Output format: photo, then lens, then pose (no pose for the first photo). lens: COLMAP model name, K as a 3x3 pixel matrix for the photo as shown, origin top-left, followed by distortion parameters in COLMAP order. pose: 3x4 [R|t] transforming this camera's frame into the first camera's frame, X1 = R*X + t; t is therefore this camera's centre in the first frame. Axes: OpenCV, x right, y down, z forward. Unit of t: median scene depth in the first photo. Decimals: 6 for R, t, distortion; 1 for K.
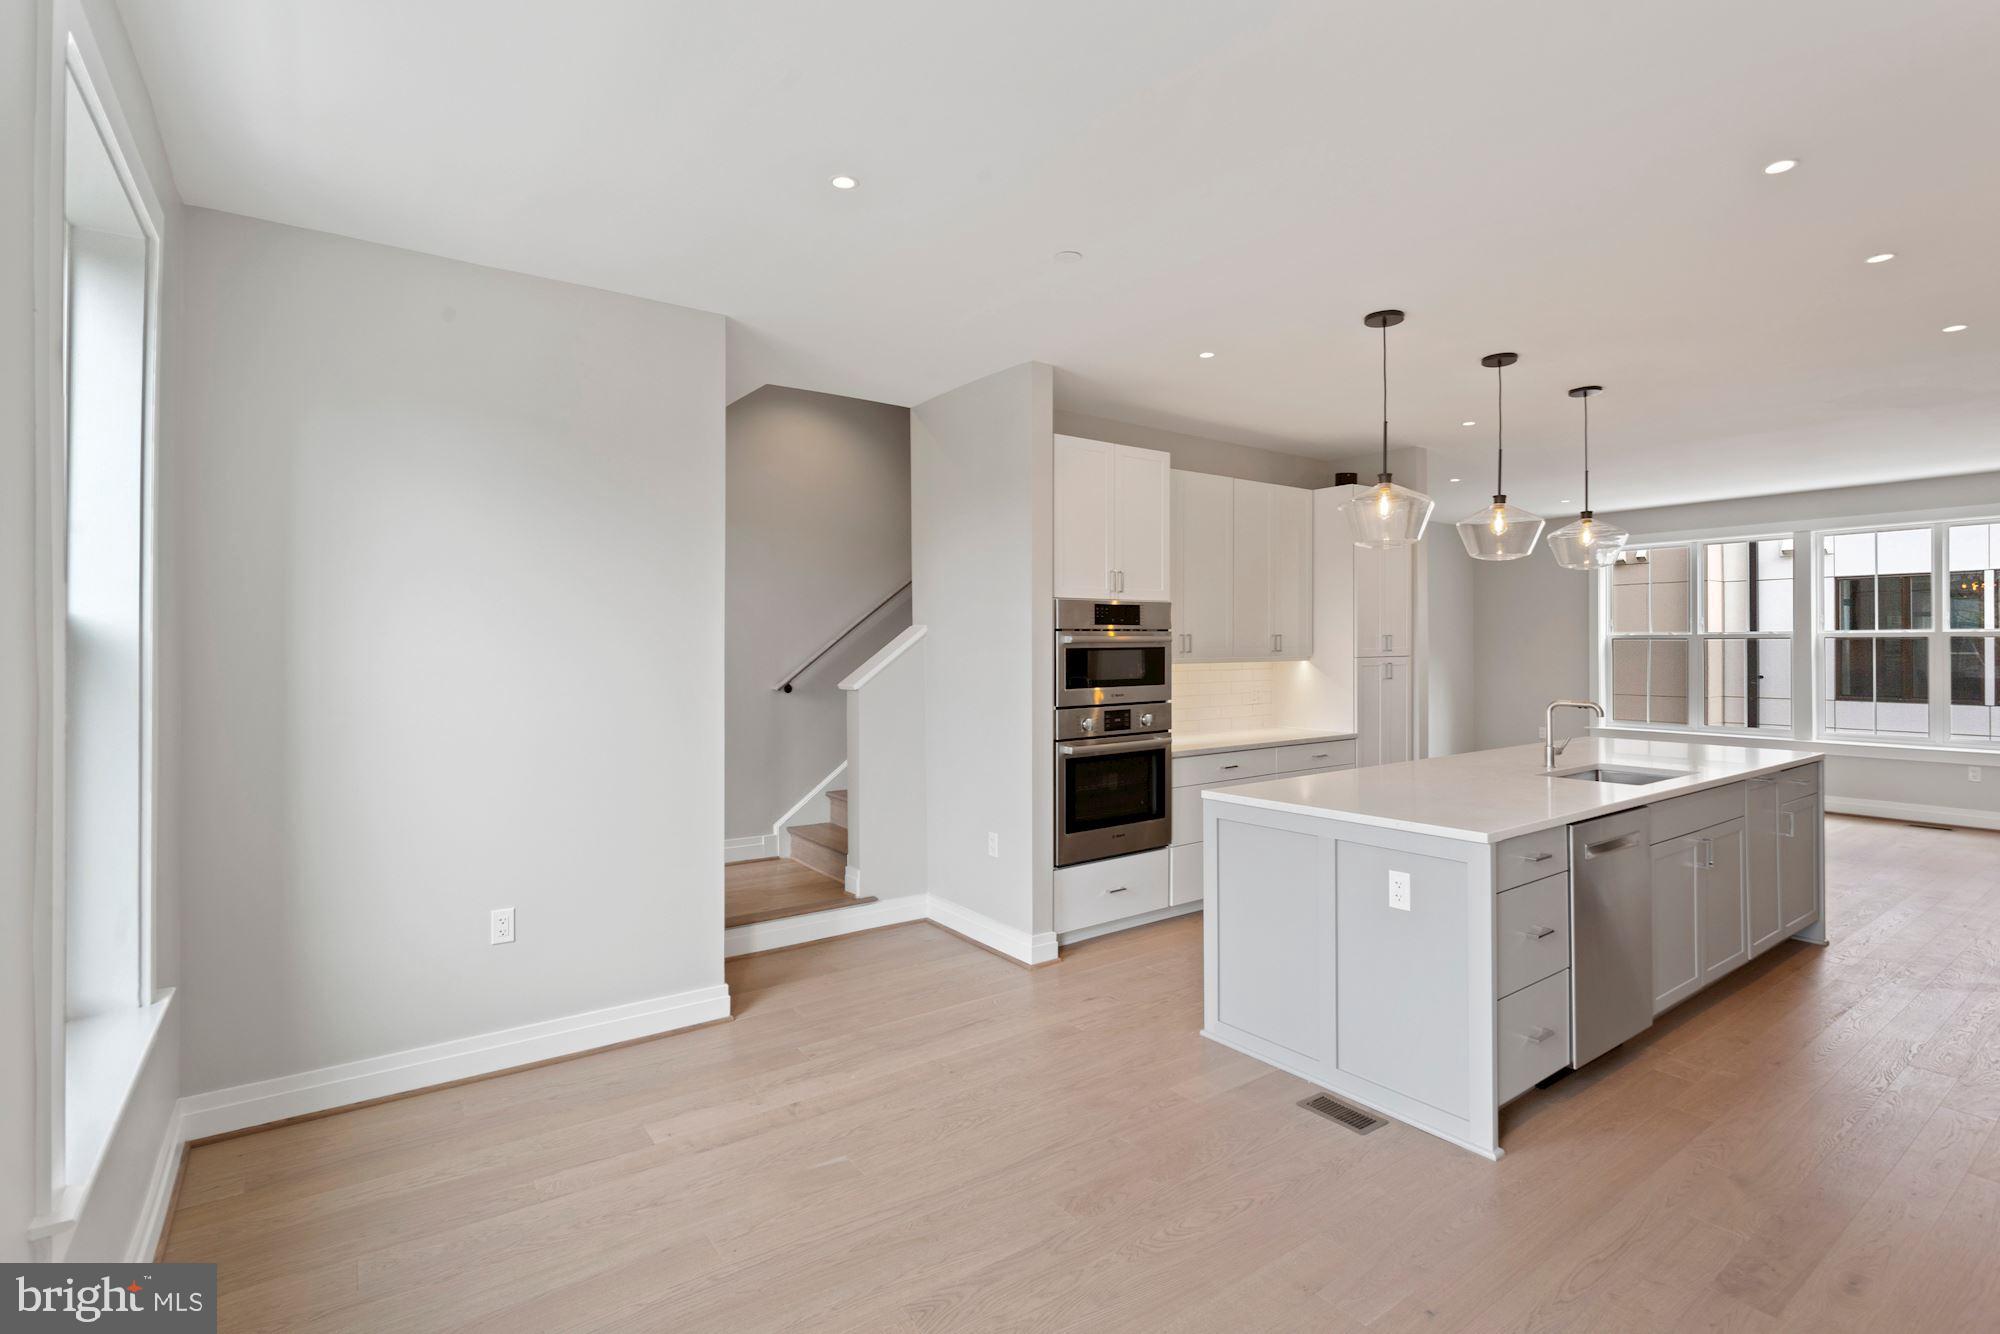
lens RADIAL K [[952.6, 0, 1015.8], [0, 952.6, 640.8], [0, 0, 1]] dist [-0.006460, 0.002954]
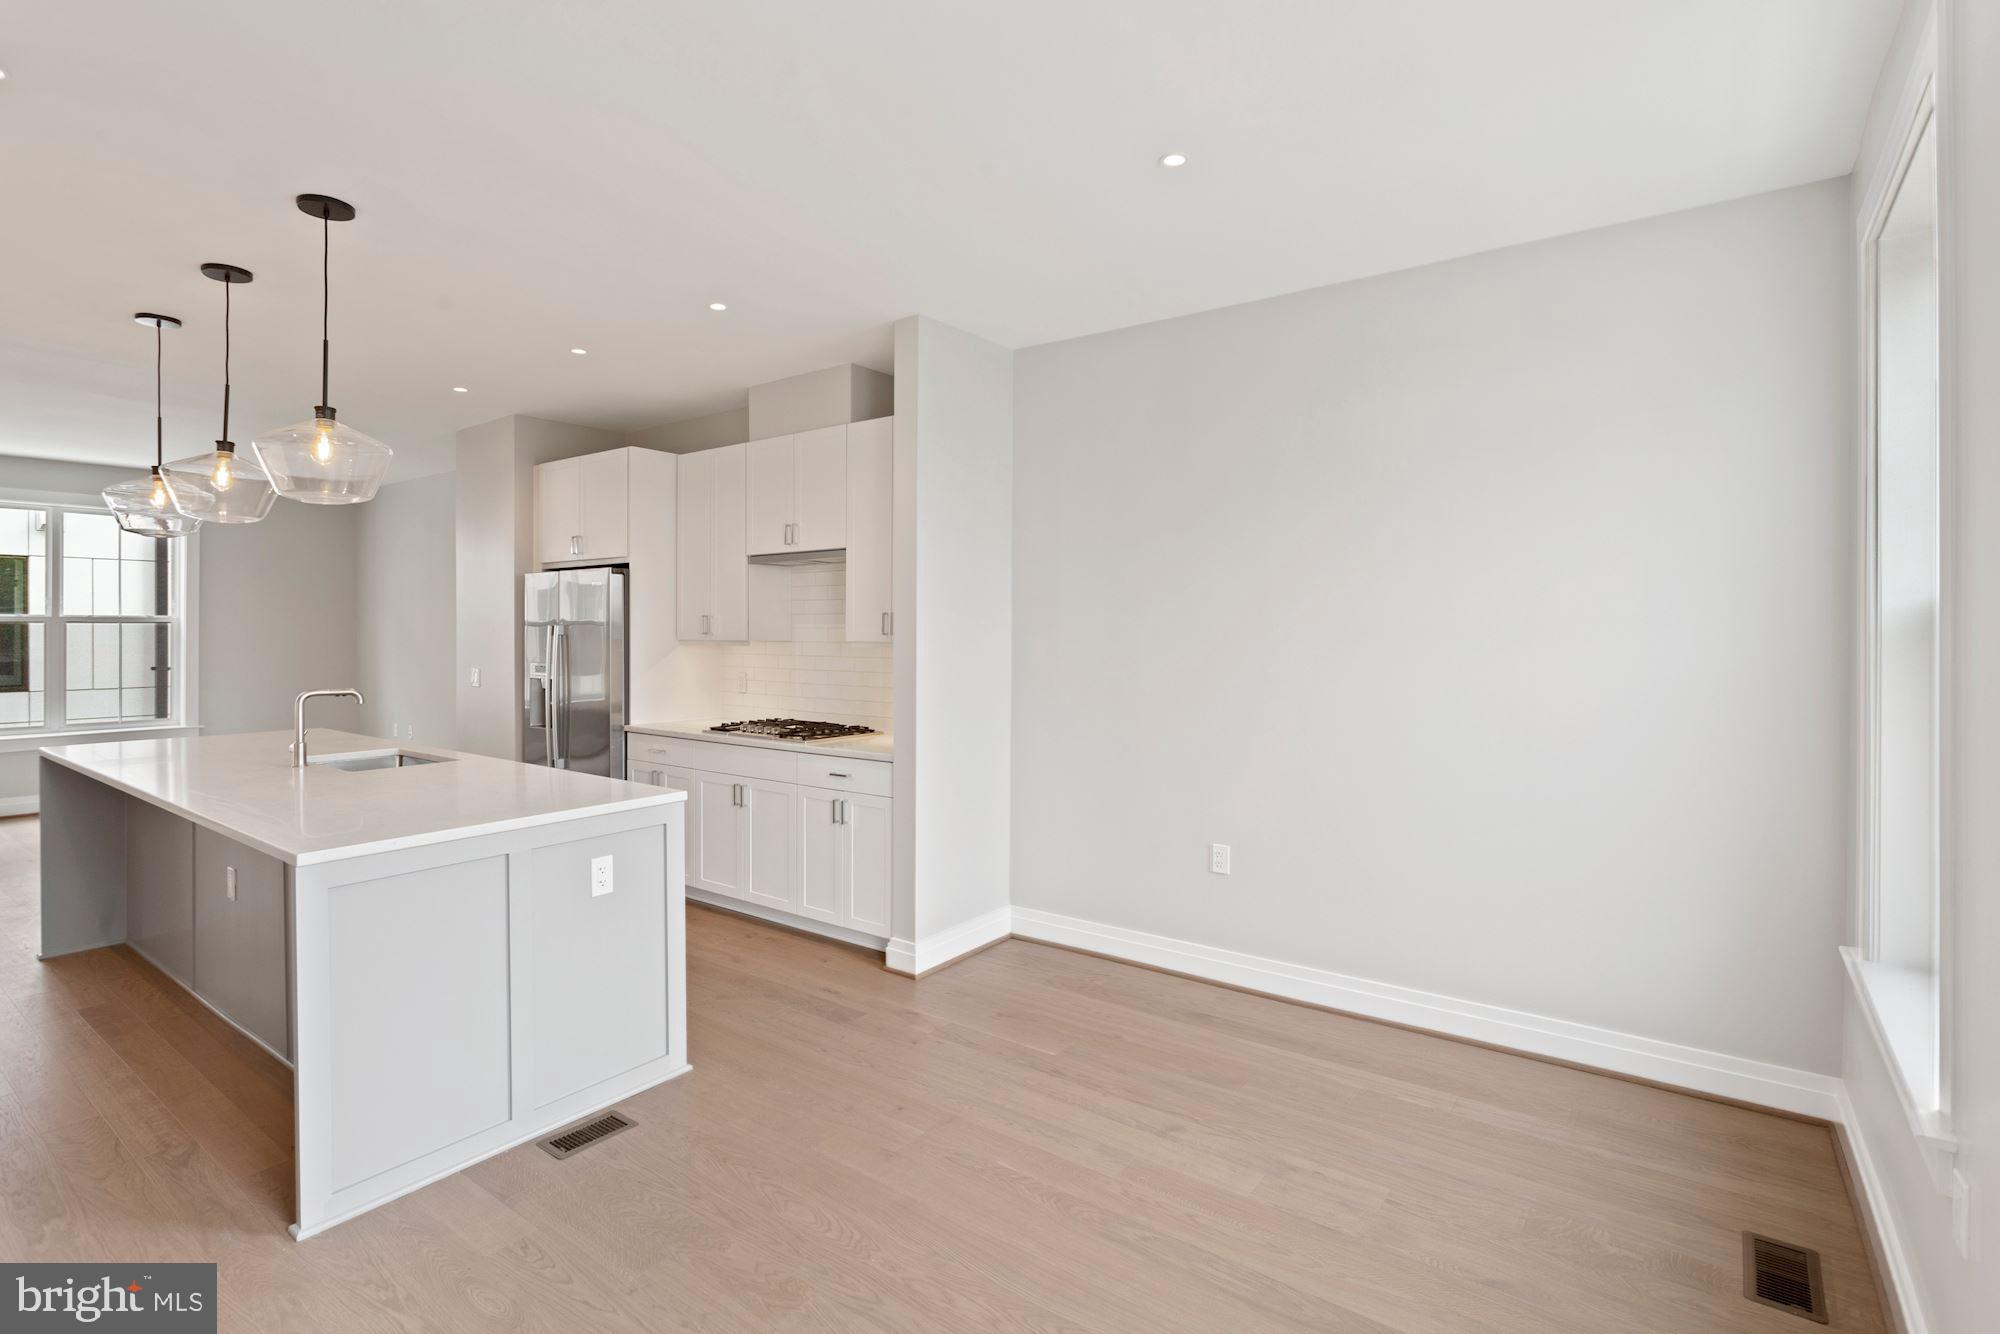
lens RADIAL K [[952.6, 0, 997.9], [0, 952.6, 627.9], [0, 0, 1]] dist [-0.006460, 0.002954]
pose [[-0.284414, 0.000569, 0.958701, -0.405598], [-0.001478, 0.999998, -0.001032, 0.003682], [-0.958700, -0.001710, -0.284413, 0.547440]]
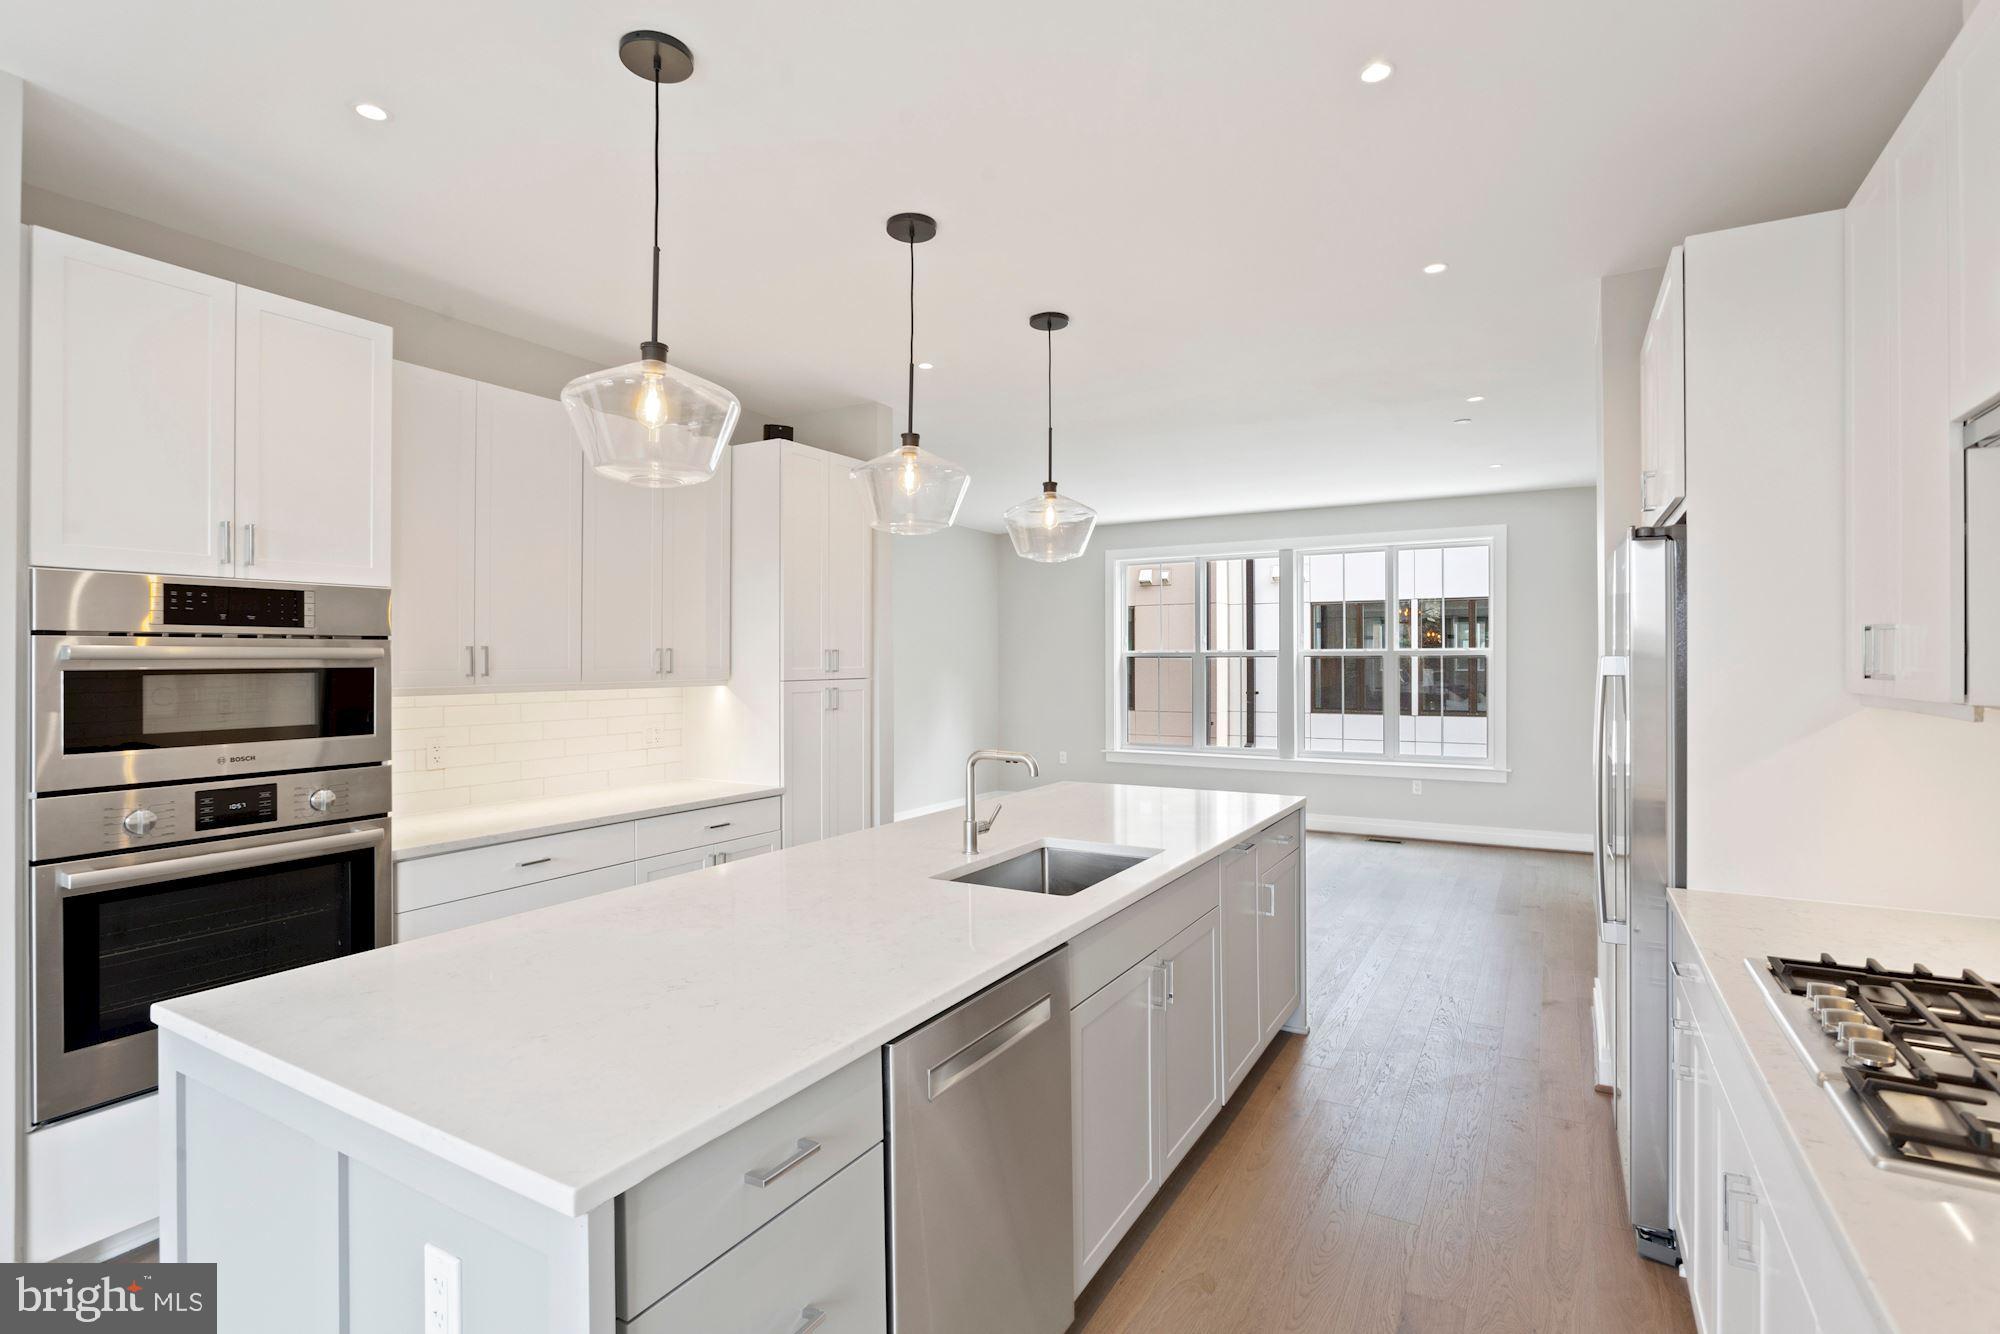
lens RADIAL K [[952.6, 0, 1012.1], [0, 952.6, 658.4], [0, 0, 1]] dist [-0.006460, 0.002954]
pose [[0.917784, 0.002607, 0.397071, 0.285359], [-0.003051, 0.999995, 0.000488, -0.000176], [-0.397068, -0.001659, 0.917788, 0.339912]]
